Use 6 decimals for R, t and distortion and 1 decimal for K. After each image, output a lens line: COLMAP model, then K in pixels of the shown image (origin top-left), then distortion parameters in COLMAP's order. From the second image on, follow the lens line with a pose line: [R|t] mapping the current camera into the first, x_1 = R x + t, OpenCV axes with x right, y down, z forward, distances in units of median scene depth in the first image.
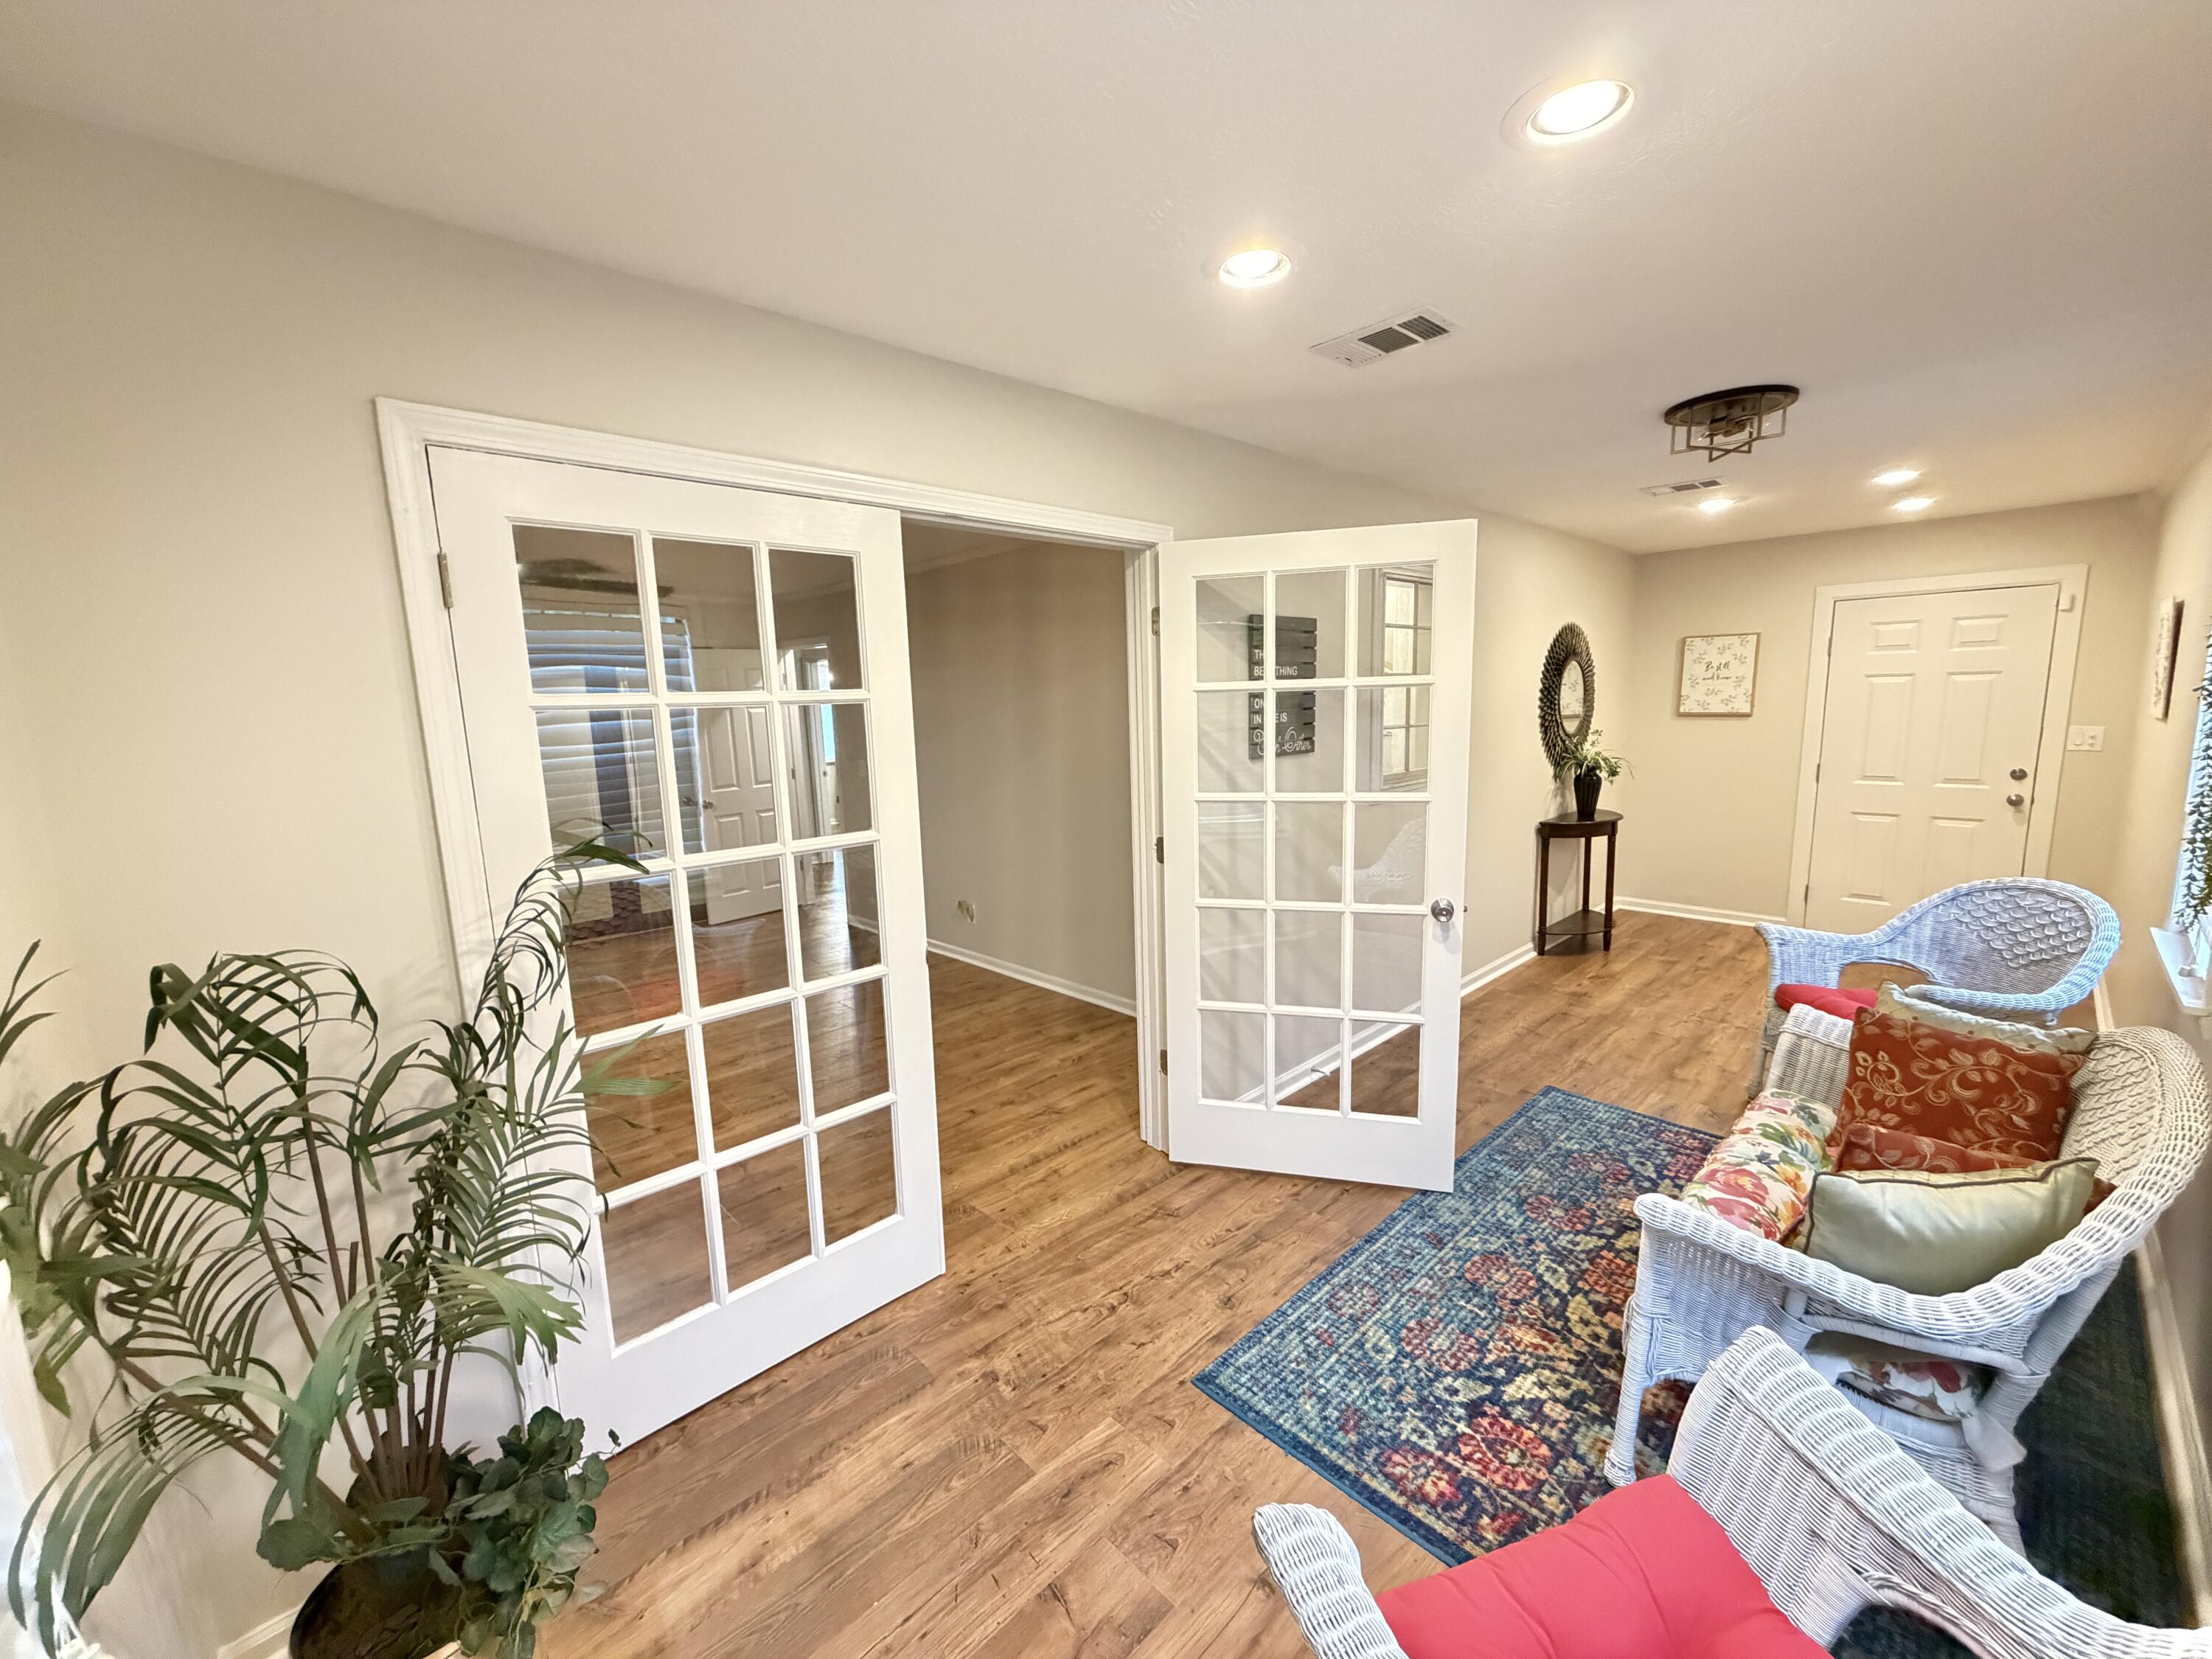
lens RADIAL K [[887.2, 0, 1100.8], [0, 887.2, 834.8], [0, 0, 1]] dist [0.000260, 0.000012]
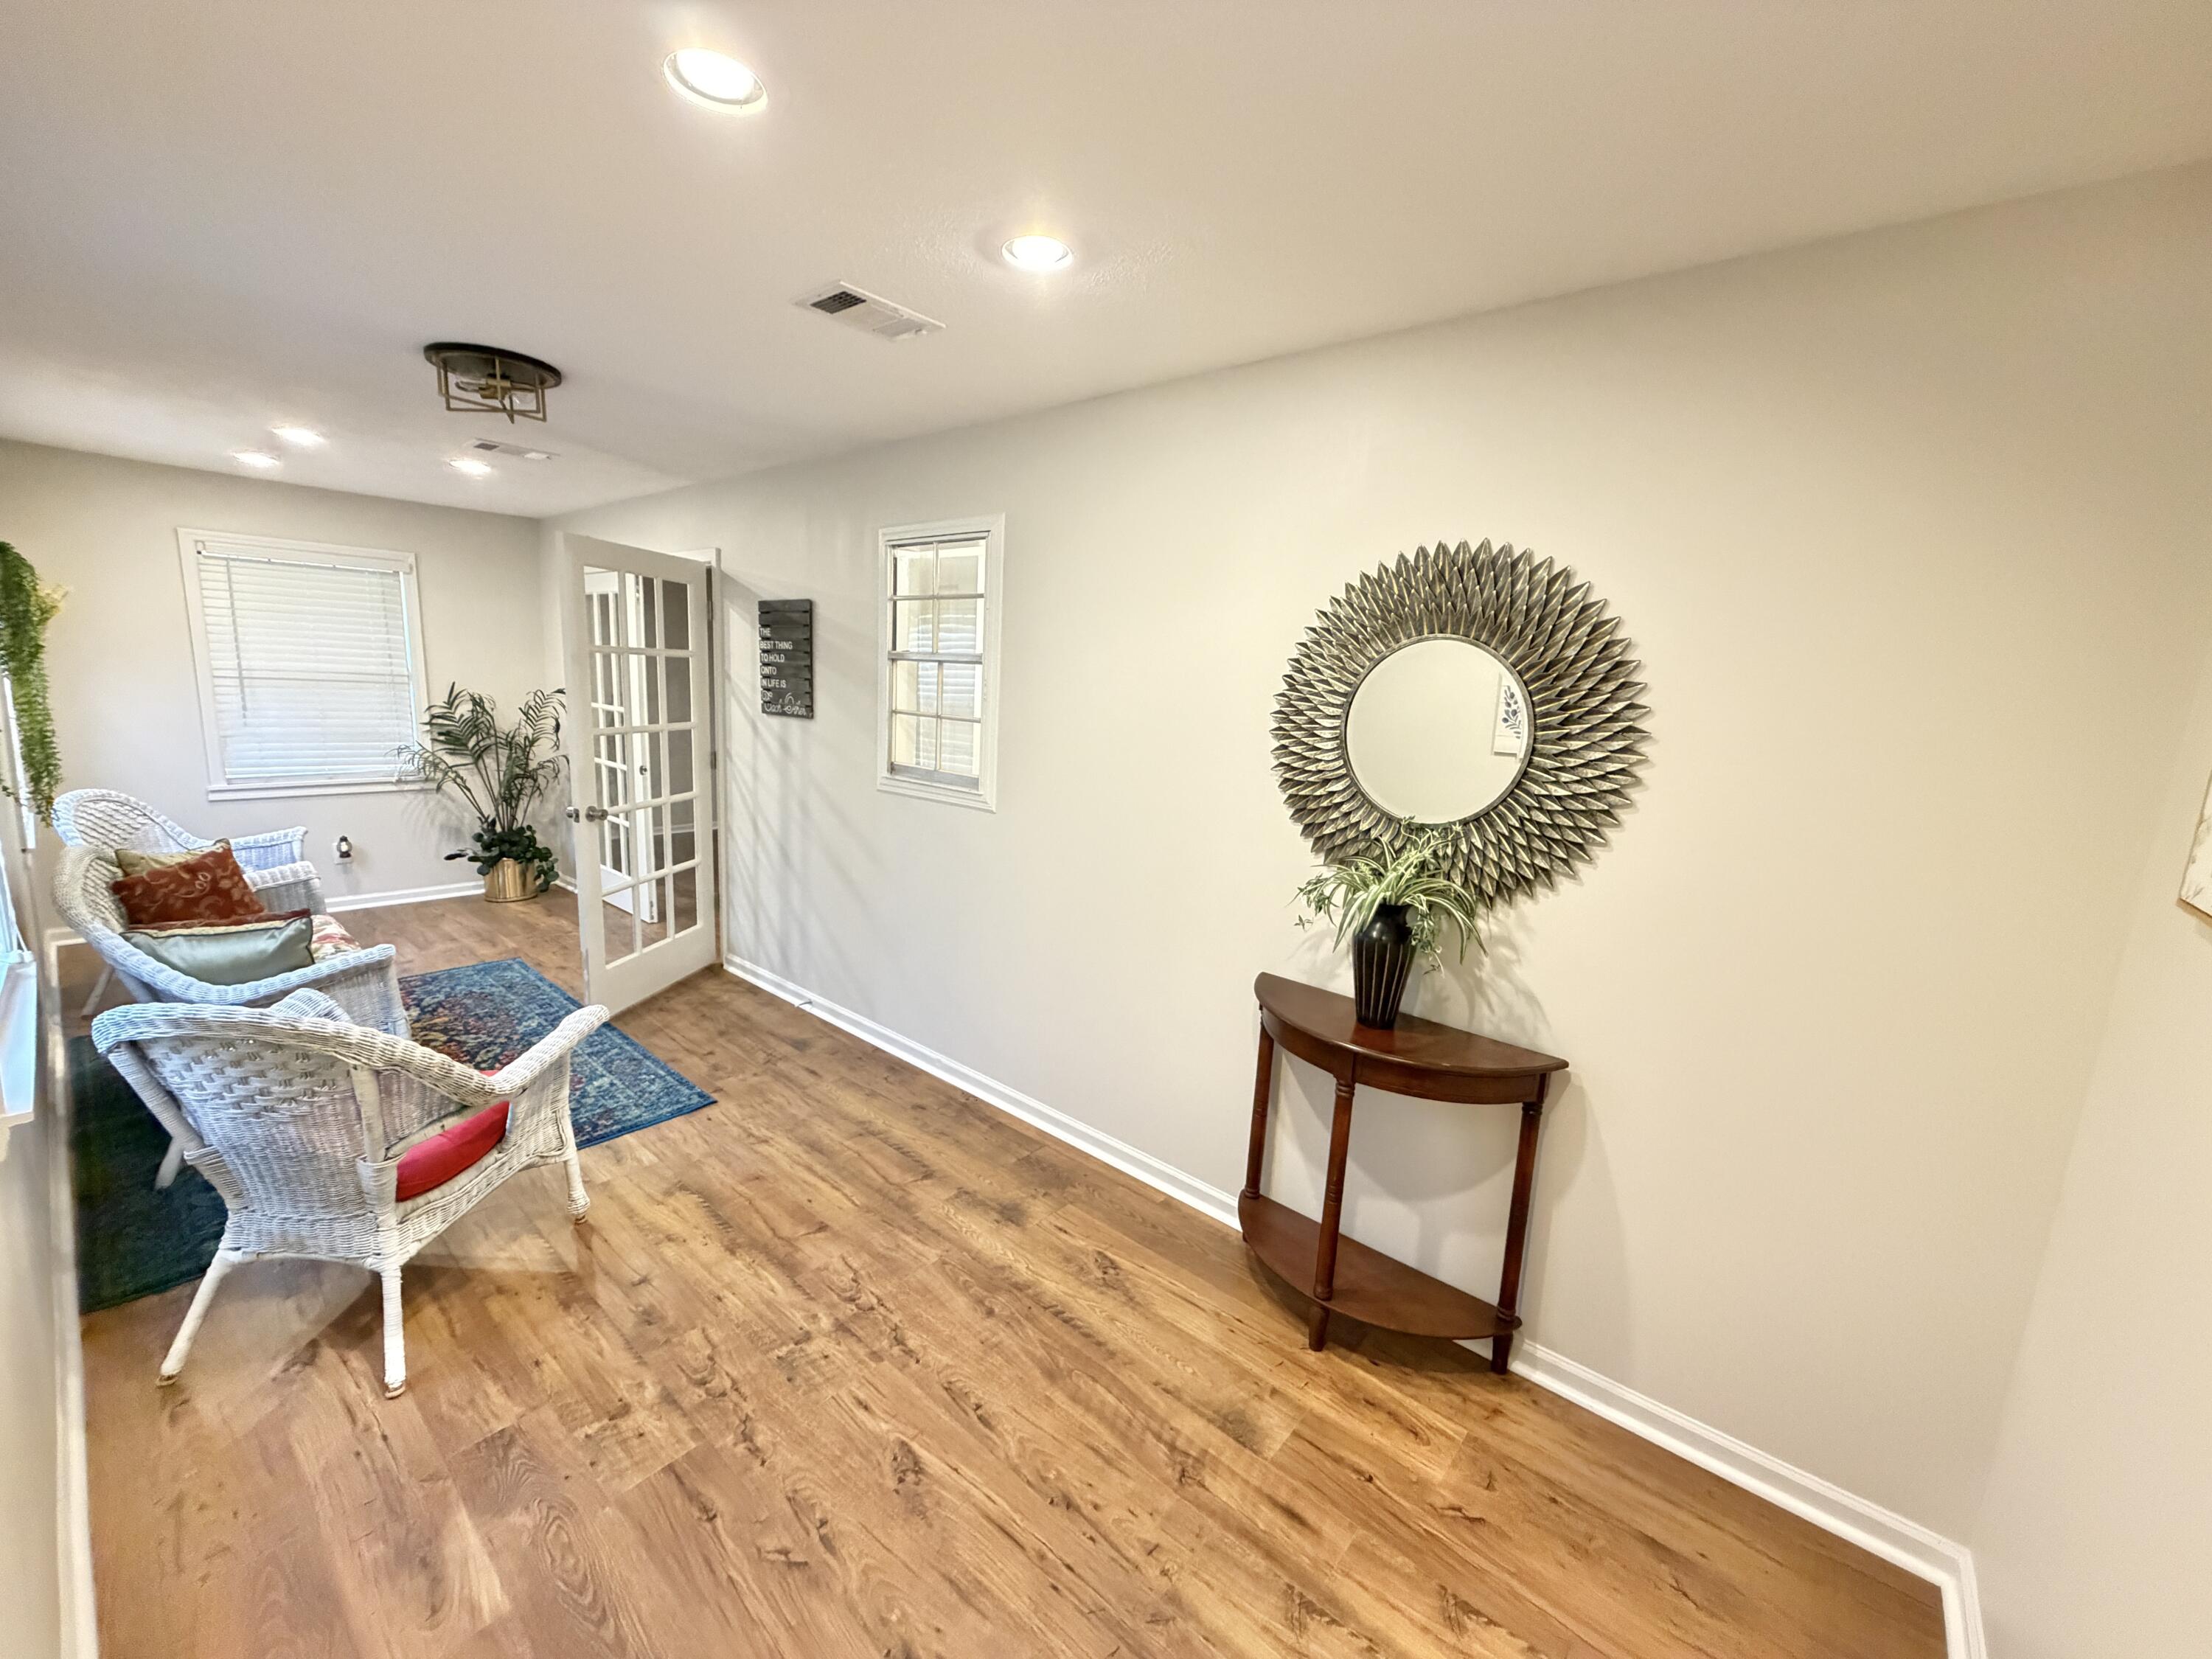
lens RADIAL K [[887.2, 0, 1100.8], [0, 887.2, 834.8], [0, 0, 1]] dist [0.000260, 0.000012]
pose [[0.096381, 0.216291, -0.971560, 1.429433], [-0.199376, 0.960517, 0.194054, -0.248951], [0.975172, 0.175003, 0.135699, 1.262726]]
